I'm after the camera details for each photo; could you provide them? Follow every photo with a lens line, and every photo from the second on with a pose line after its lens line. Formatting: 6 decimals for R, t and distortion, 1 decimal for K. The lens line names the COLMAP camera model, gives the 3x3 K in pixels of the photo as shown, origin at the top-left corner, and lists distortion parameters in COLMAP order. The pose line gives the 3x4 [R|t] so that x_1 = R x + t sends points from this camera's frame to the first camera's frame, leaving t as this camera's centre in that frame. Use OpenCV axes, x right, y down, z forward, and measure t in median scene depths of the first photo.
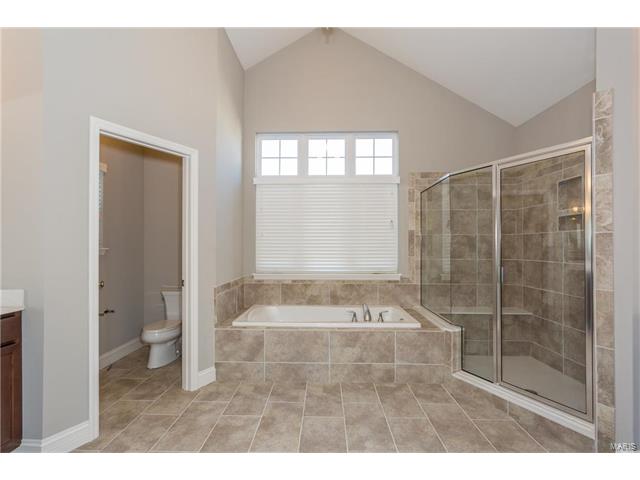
lens RADIAL K [[306.8, 0, 315.8], [0, 306.8, 242.8], [0, 0, 1]] dist [-0.005244, 0.004632]
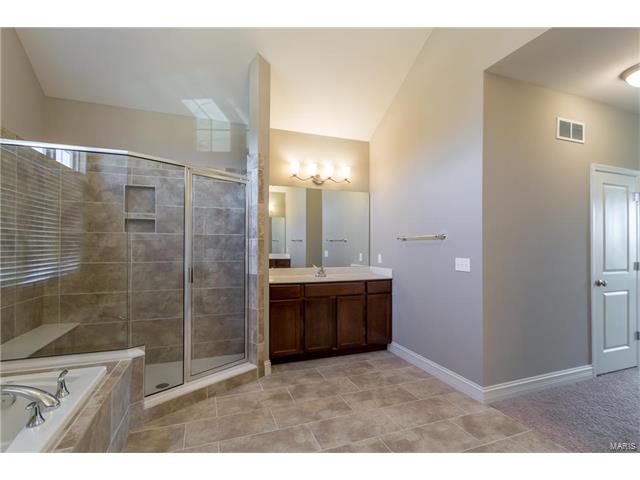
lens RADIAL K [[306.8, 0, 318.9], [0, 306.8, 243.4], [0, 0, 1]] dist [-0.005244, 0.004632]
pose [[-0.390852, 0.008521, 0.920414, -0.361773], [-0.013487, 0.999797, -0.014983, 0.005213], [-0.920355, -0.018270, -0.390657, 0.691880]]
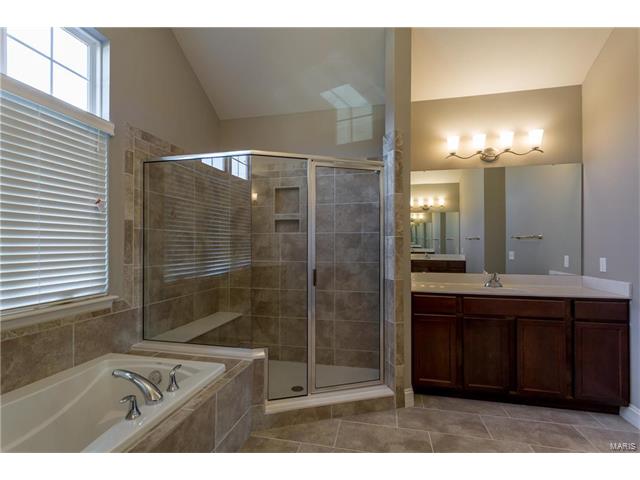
lens RADIAL K [[306.8, 0, 316.2], [0, 306.8, 243.7], [0, 0, 1]] dist [-0.005244, 0.004632]
pose [[0.182796, 0.005980, 0.983133, -0.226220], [-0.011755, 0.999923, -0.003896, 0.003337], [-0.983081, -0.010845, 0.182852, 0.565199]]
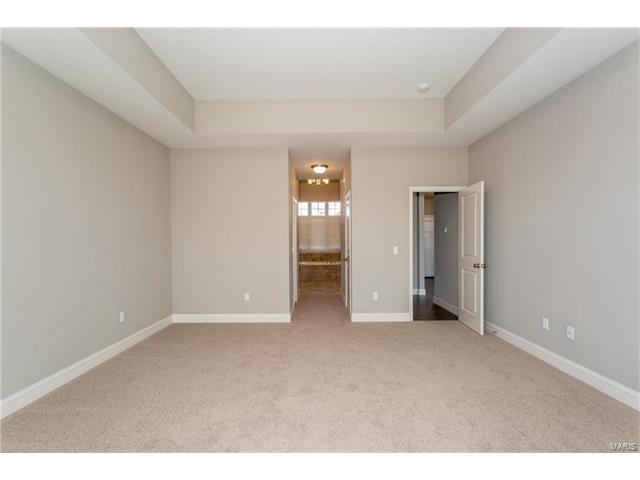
lens RADIAL K [[306.8, 0, 320.0], [0, 306.8, 241.5], [0, 0, 1]] dist [-0.005244, 0.004632]
pose [[0.999185, -0.010642, 0.038944, -0.070856], [0.010240, 0.999892, 0.010511, -0.017008], [-0.039052, -0.010104, 0.999186, -2.085171]]
